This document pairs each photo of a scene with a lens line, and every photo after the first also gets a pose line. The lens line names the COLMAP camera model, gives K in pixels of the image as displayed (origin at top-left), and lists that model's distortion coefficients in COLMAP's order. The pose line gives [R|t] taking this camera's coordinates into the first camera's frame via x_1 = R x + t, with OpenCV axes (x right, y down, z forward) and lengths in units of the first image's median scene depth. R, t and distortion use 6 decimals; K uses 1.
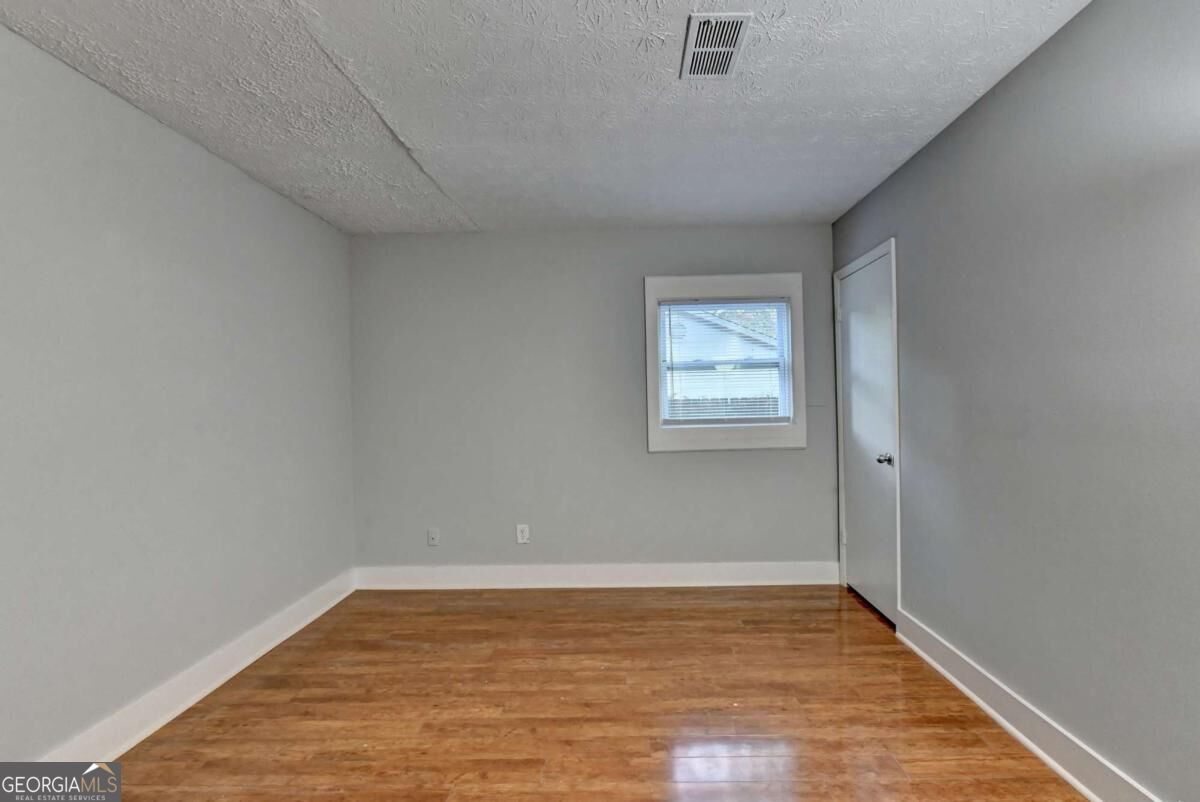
lens RADIAL K [[518.8, 0, 626.1], [0, 518.8, 400.9], [0, 0, 1]] dist [-0.001445, -0.000332]
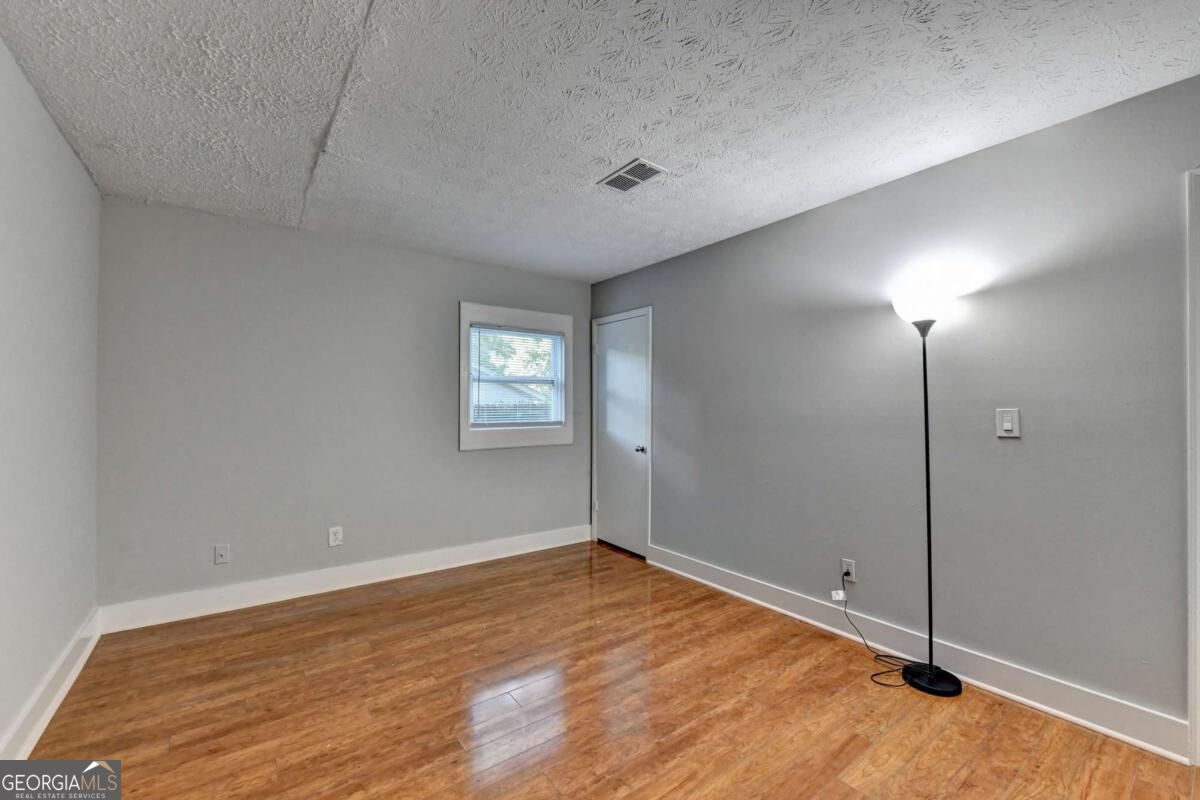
lens RADIAL K [[444.4, 0, 600.0], [0, 444.4, 400.0], [0, 0, 1]] dist [-0.001179, -0.000202]
pose [[0.818356, 0.031245, 0.573861, -0.392957], [-0.019486, 0.999455, -0.026629, 0.006955], [-0.574381, 0.010610, 0.818520, -0.005900]]
